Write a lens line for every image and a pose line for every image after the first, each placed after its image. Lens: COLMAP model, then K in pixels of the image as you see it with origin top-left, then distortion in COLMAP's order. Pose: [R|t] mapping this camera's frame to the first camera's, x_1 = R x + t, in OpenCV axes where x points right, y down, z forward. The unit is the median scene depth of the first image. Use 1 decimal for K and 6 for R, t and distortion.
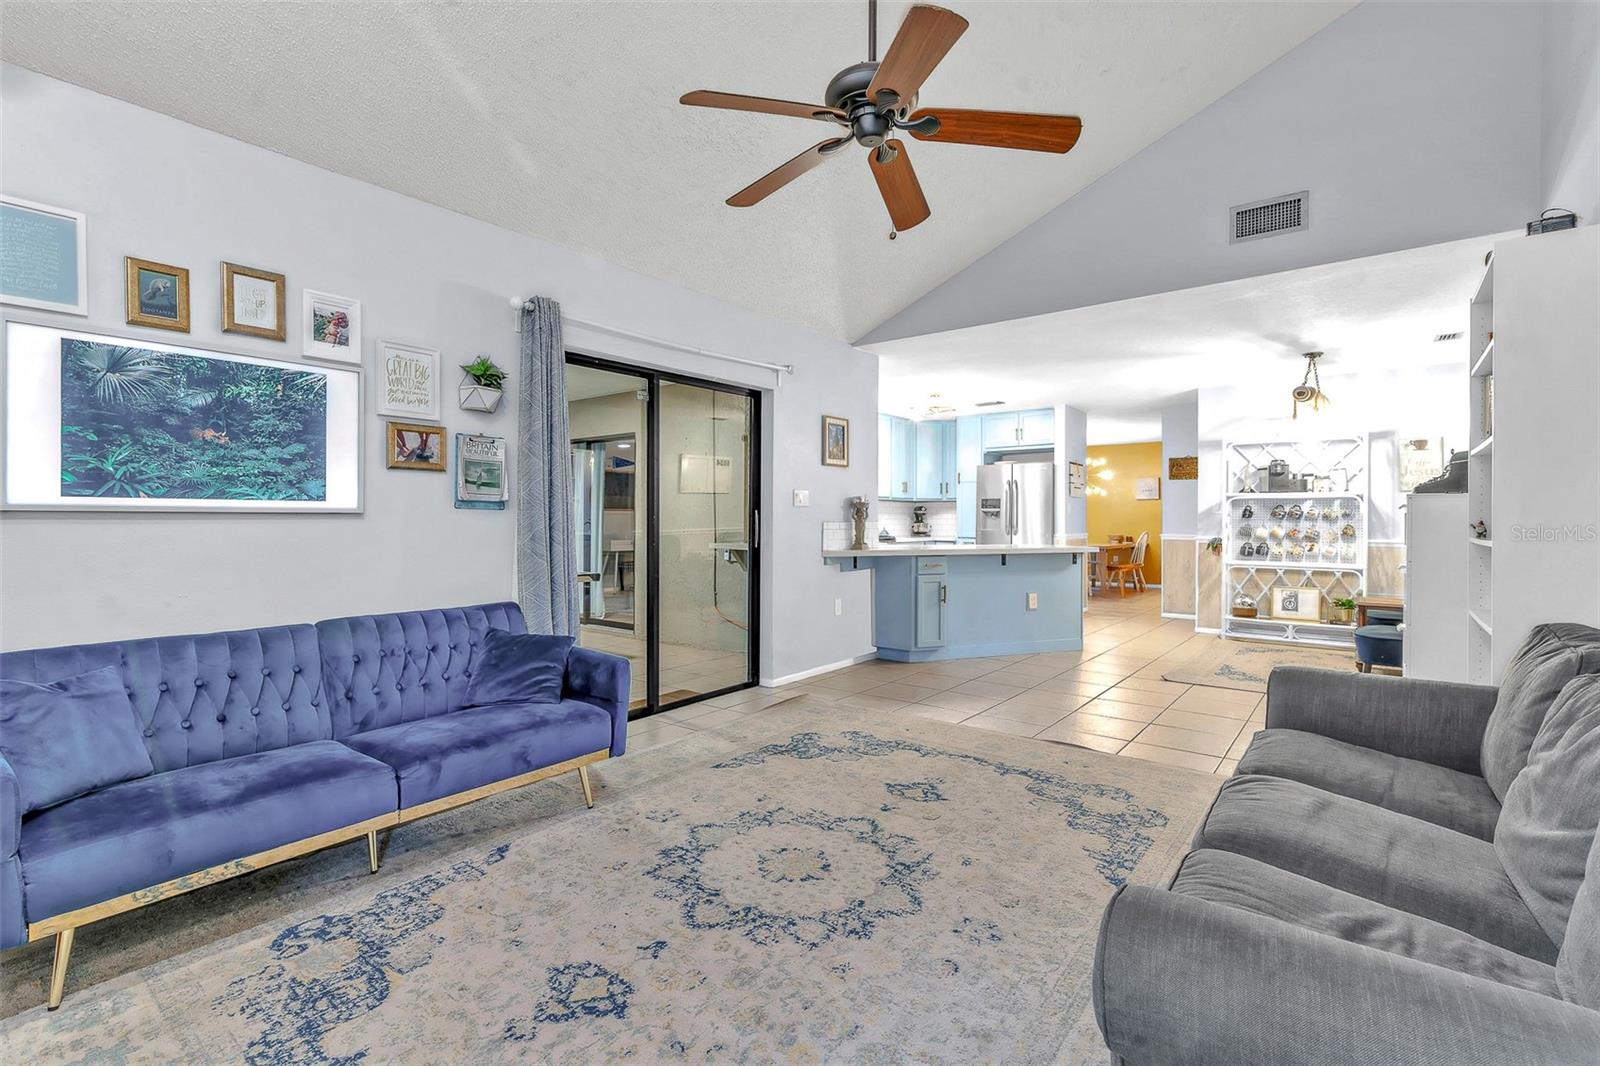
lens RADIAL K [[728.8, 0, 789.3], [0, 728.8, 527.2], [0, 0, 1]] dist [0.005765, 0.000003]
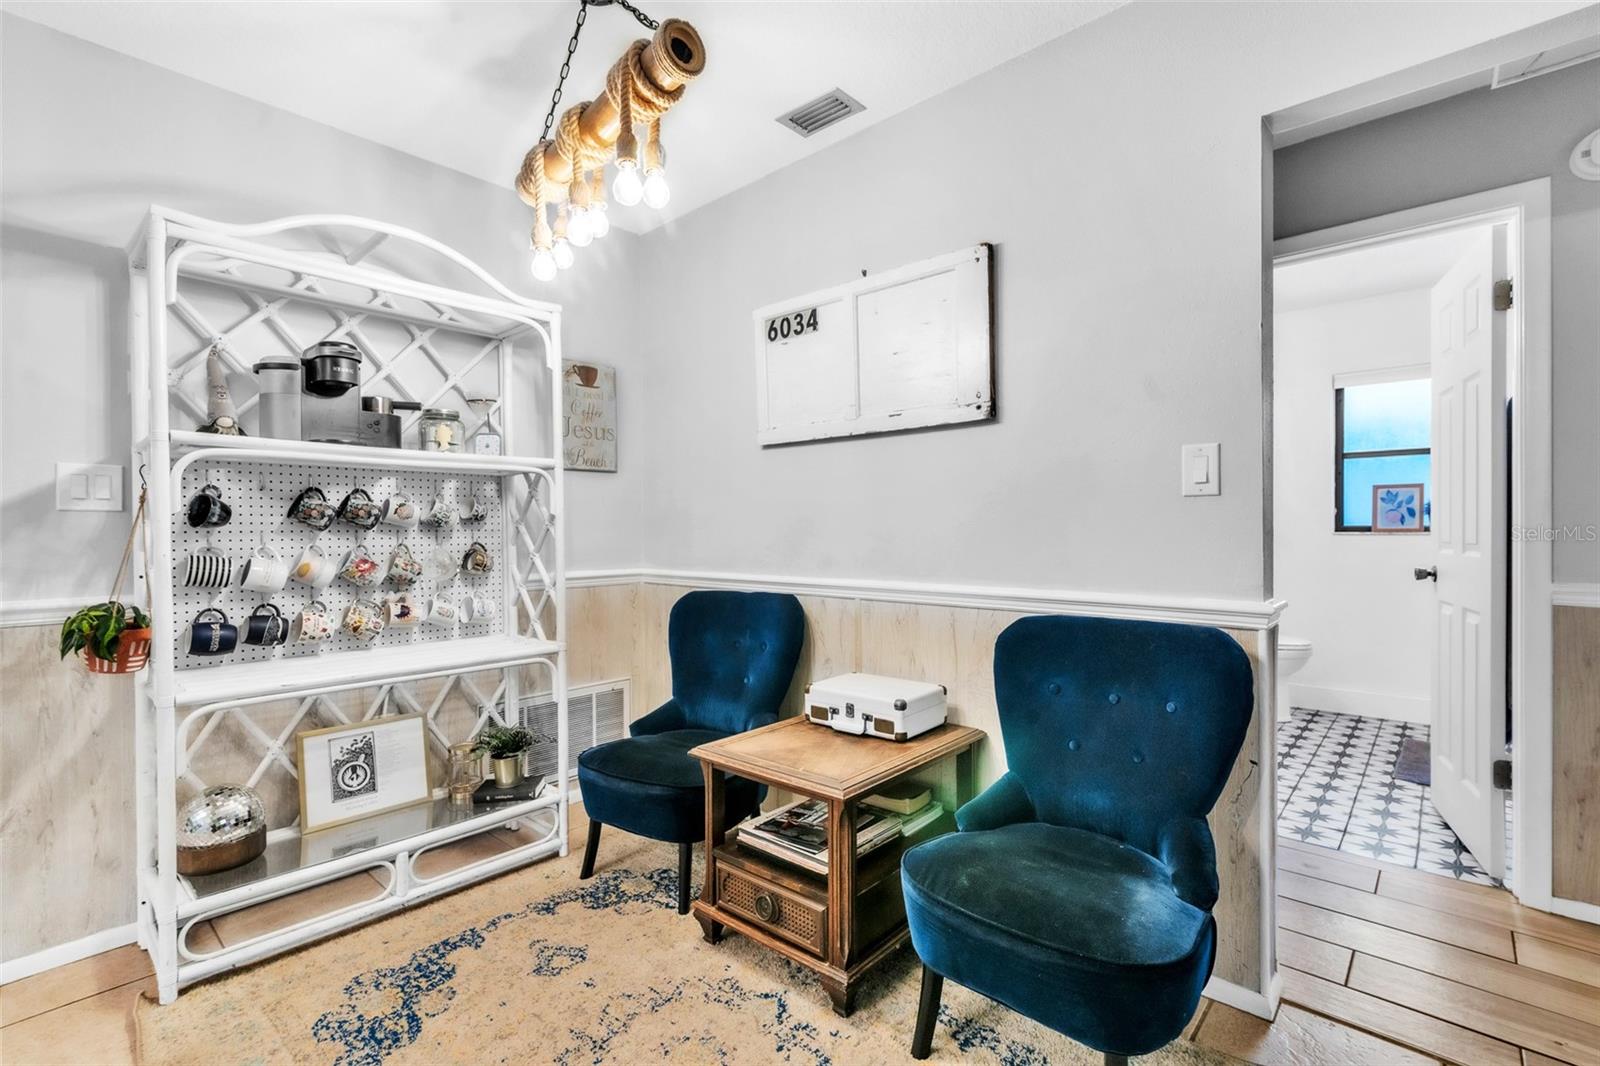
lens RADIAL K [[728.8, 0, 794.2], [0, 728.8, 537.7], [0, 0, 1]] dist [0.005765, 0.000003]
pose [[0.059690, -0.016477, 0.998081, 0.445872], [0.016563, 0.999742, 0.015514, -0.010589], [-0.998080, 0.015605, 0.059948, 0.963867]]
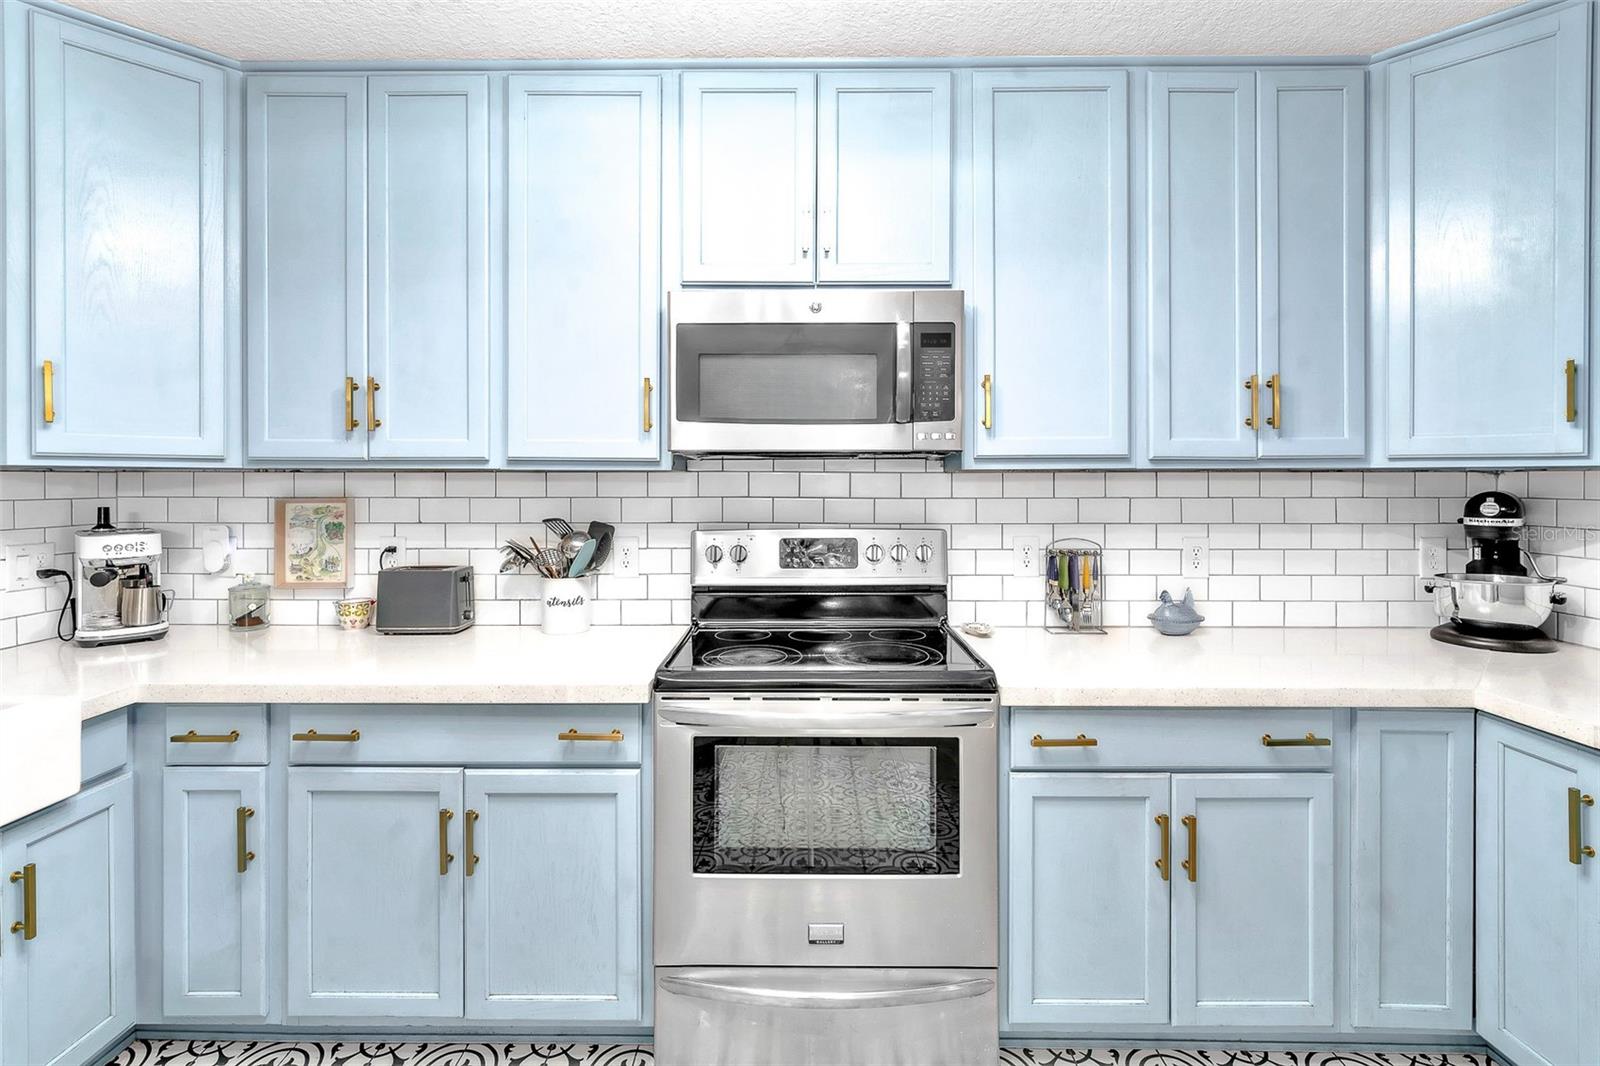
lens RADIAL K [[728.8, 0, 793.2], [0, 728.8, 480.0], [0, 0, 1]] dist [0.005765, 0.000003]
pose [[0.615764, -0.001644, -0.787929, 0.408392], [-0.005944, 0.999960, -0.006731, -0.055347], [0.787908, 0.008828, 0.615730, 1.350994]]
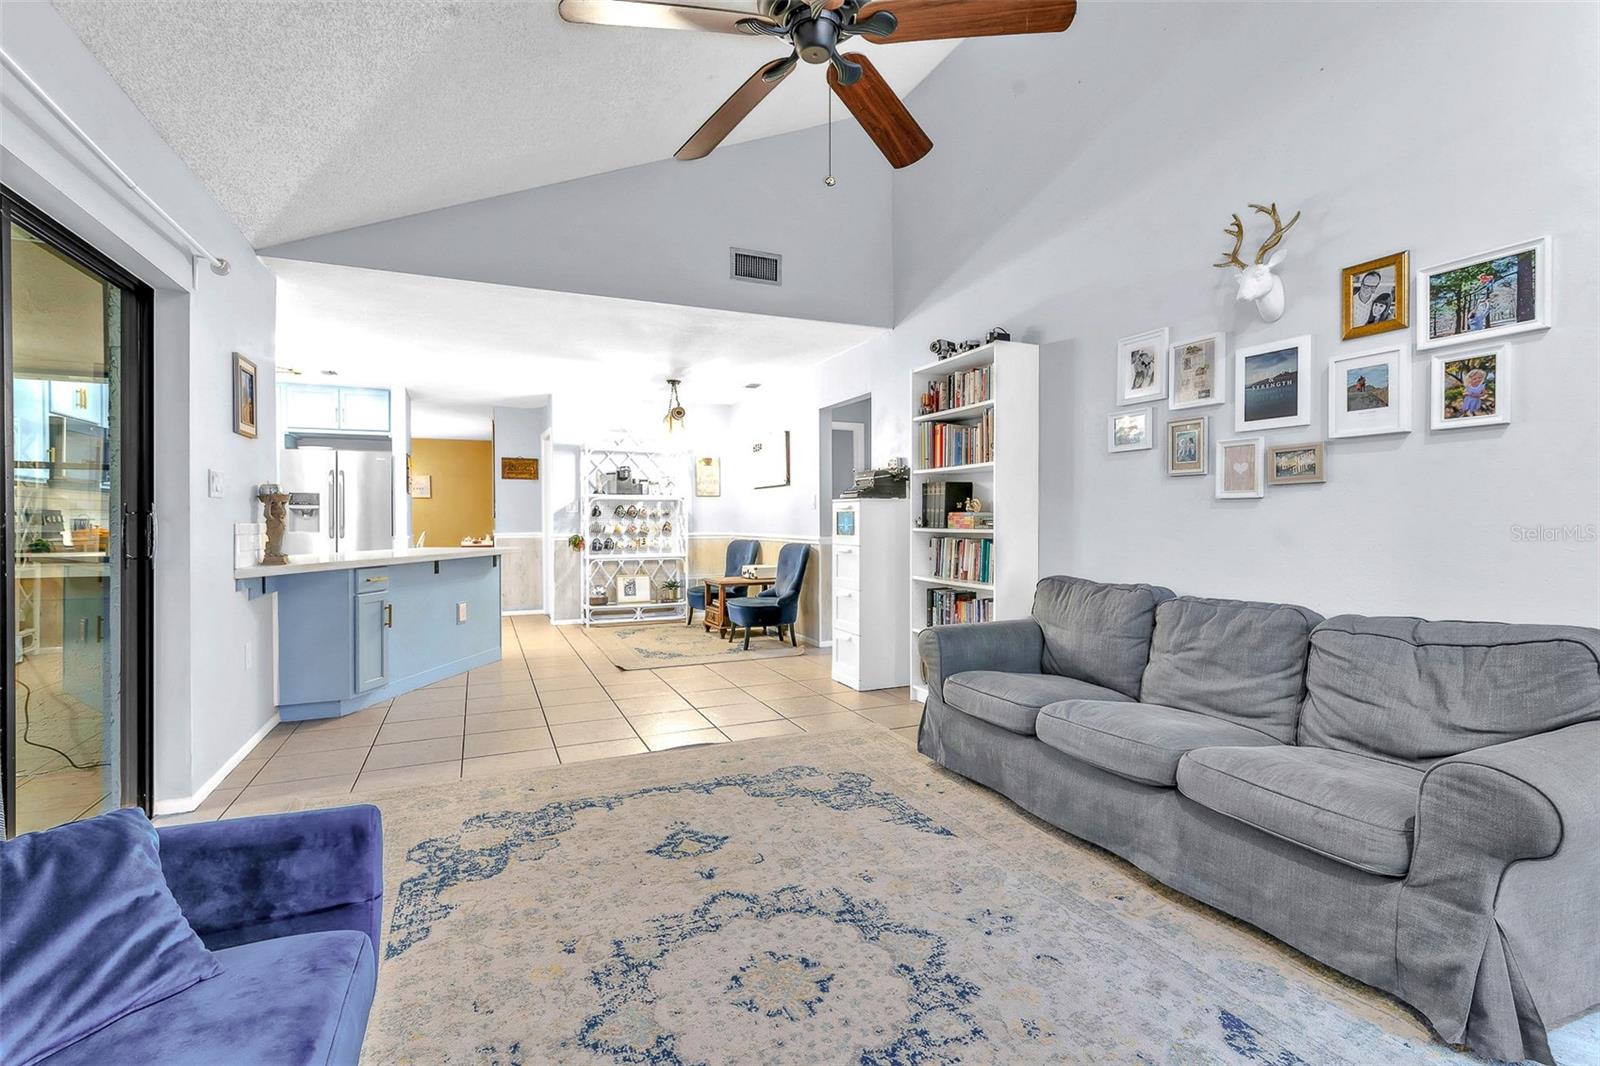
lens RADIAL K [[728.8, 0, 789.4], [0, 728.8, 519.7], [0, 0, 1]] dist [0.005765, 0.000003]
pose [[0.472587, -0.005529, 0.881267, -0.276444], [0.015435, 0.999879, -0.002004, -0.001192], [-0.881149, 0.014549, 0.472615, 0.278530]]
